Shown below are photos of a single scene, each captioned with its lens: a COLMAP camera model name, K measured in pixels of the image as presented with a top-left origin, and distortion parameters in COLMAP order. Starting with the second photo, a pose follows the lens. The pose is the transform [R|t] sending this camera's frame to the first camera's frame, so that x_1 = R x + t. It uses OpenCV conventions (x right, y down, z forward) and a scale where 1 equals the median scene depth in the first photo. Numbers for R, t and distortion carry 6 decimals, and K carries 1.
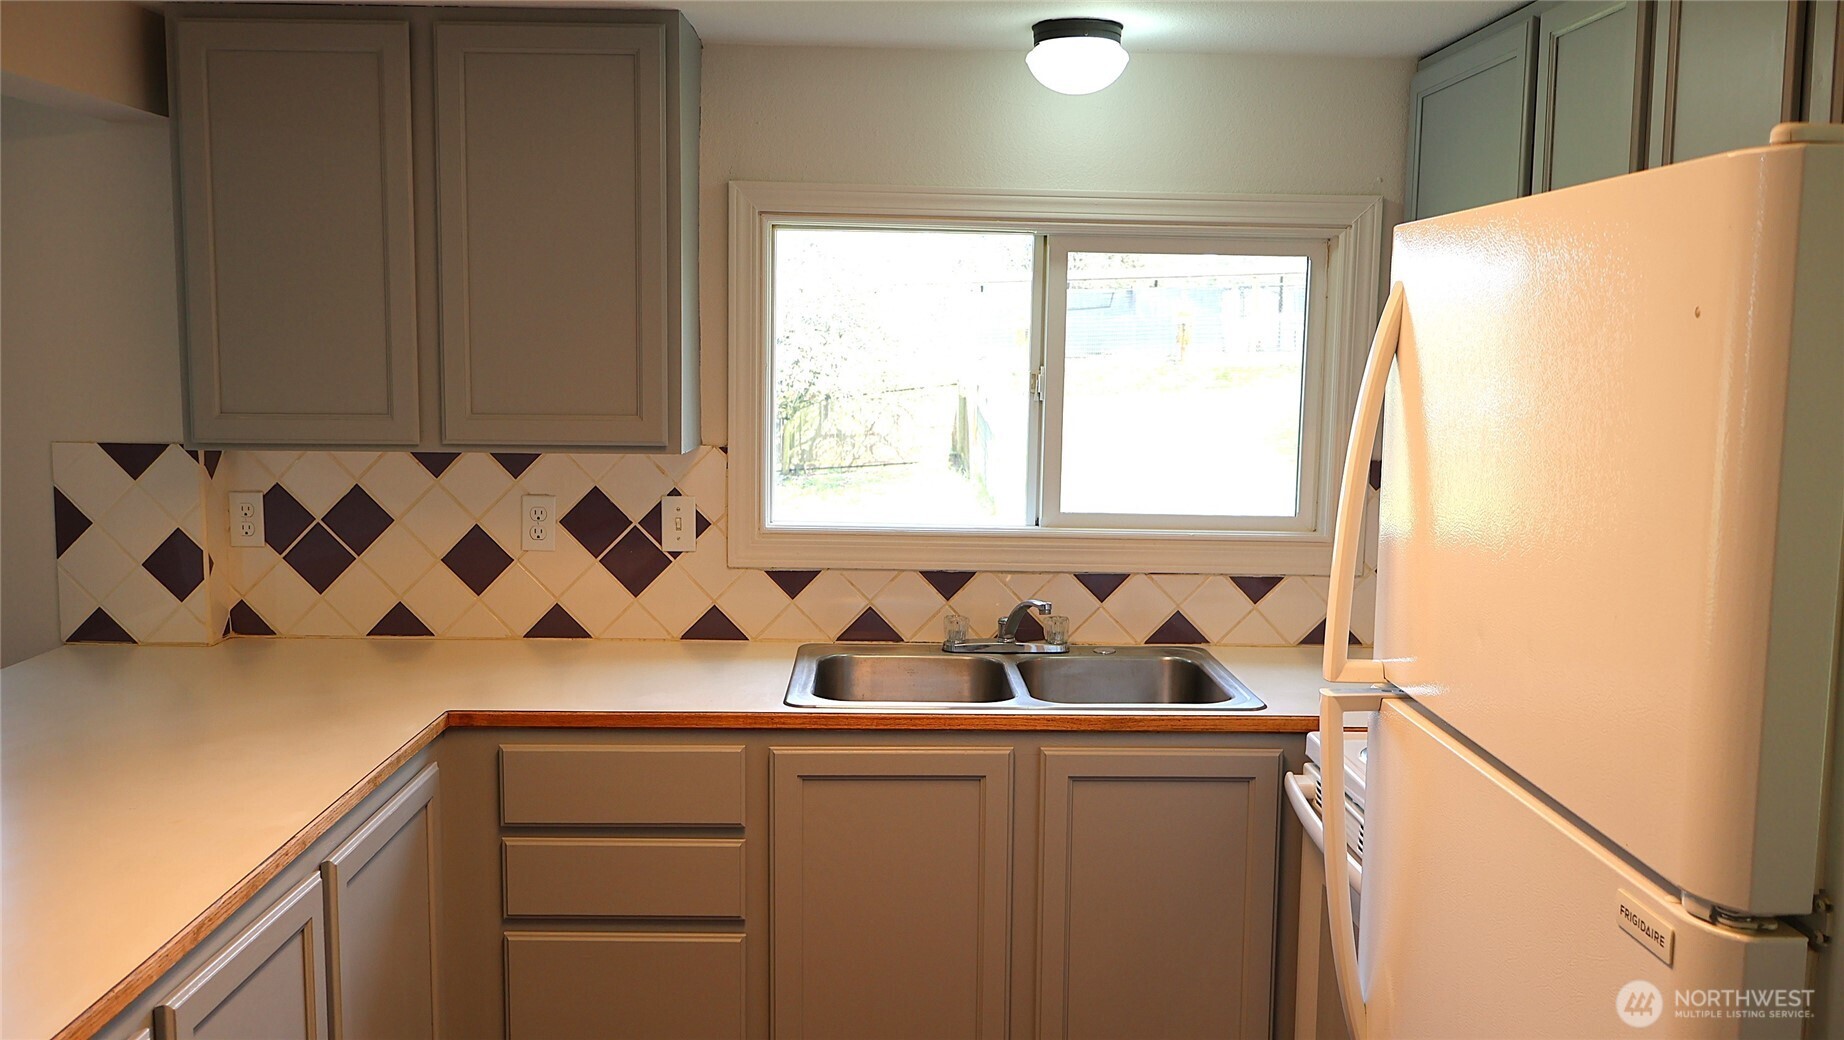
lens RADIAL K [[1543.3, 0, 925.6], [0, 1543.3, 527.3], [0, 0, 1]] dist [-0.011864, 0.012806]
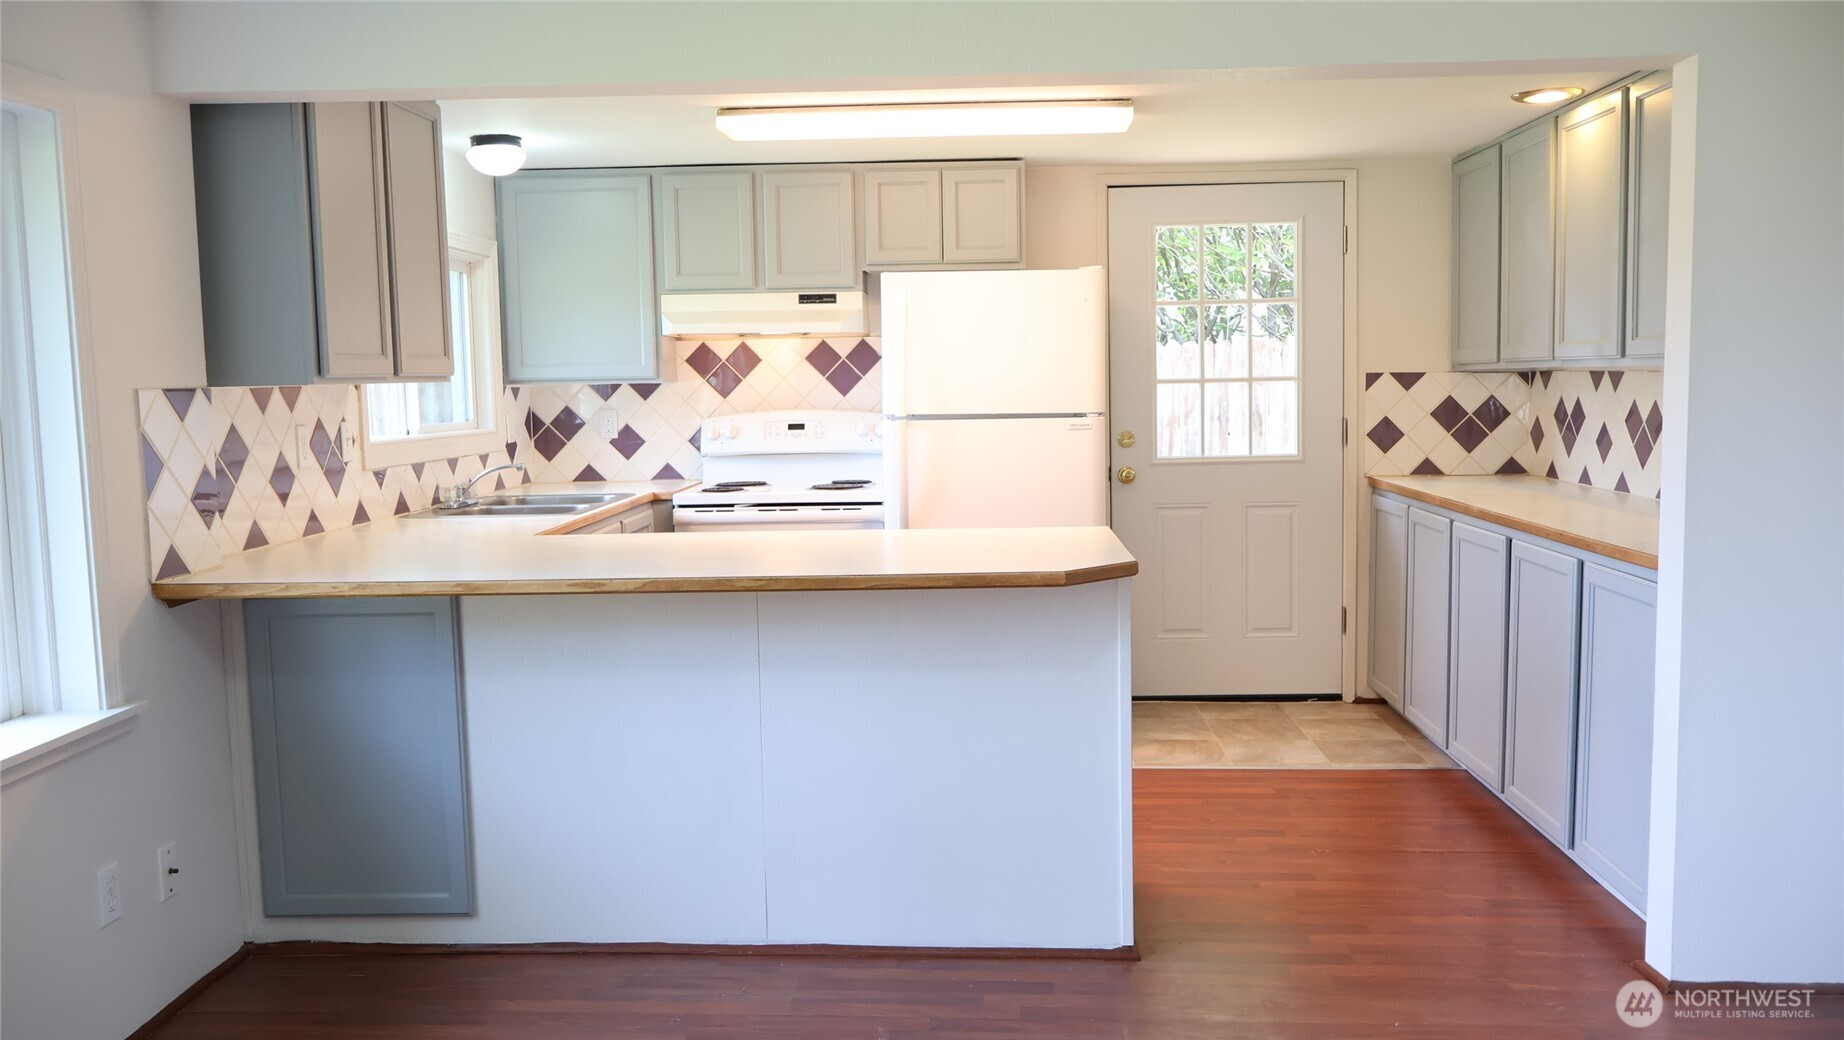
lens RADIAL K [[1541.8, 0, 918.0], [0, 1541.8, 518.4], [0, 0, 1]] dist [-0.016546, 0.011684]
pose [[0.071977, -0.106497, 0.991704, -1.503007], [0.137075, 0.985905, 0.095925, 0.003721], [-0.987942, 0.129033, 0.085561, 0.381961]]
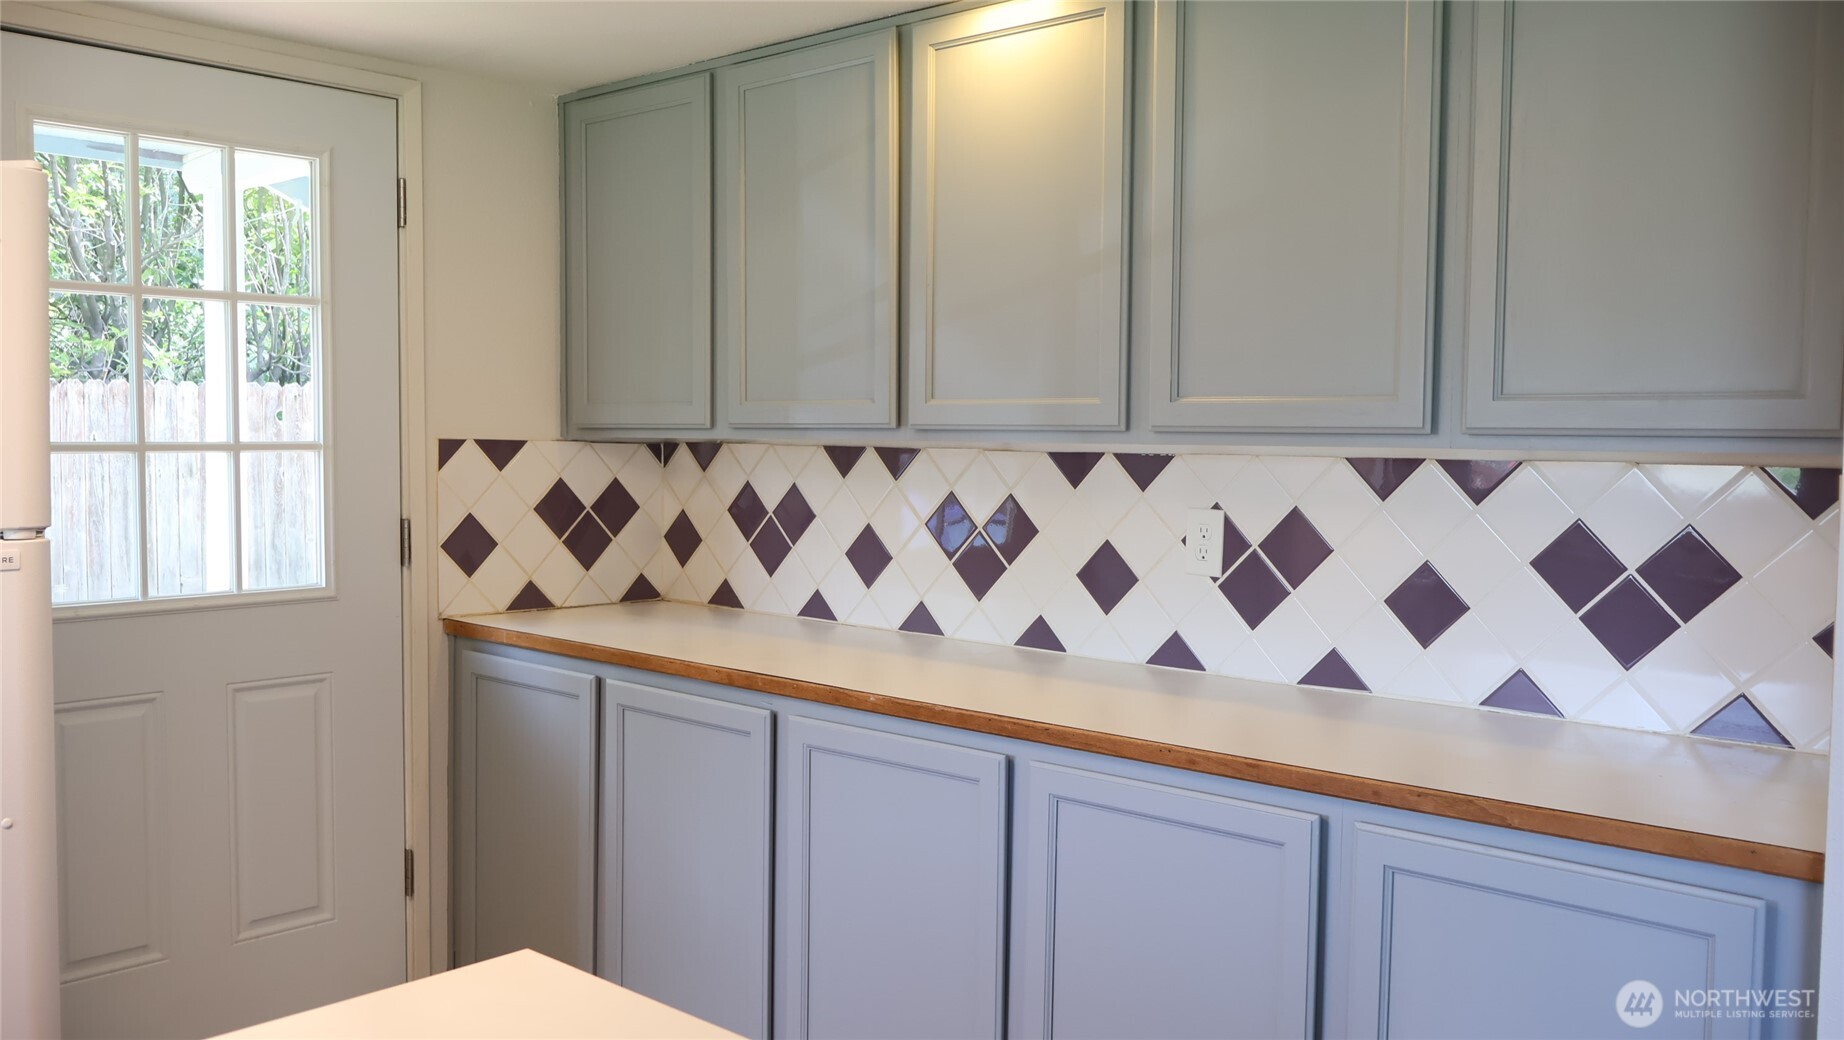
lens RADIAL K [[1541.8, 0, 919.7], [0, 1541.8, 521.2], [0, 0, 1]] dist [-0.016546, 0.011684]
pose [[-0.720168, -0.062457, 0.690983, -0.617301], [0.059781, 0.986650, 0.151488, -0.002511], [-0.691219, 0.150404, -0.706820, 0.512896]]
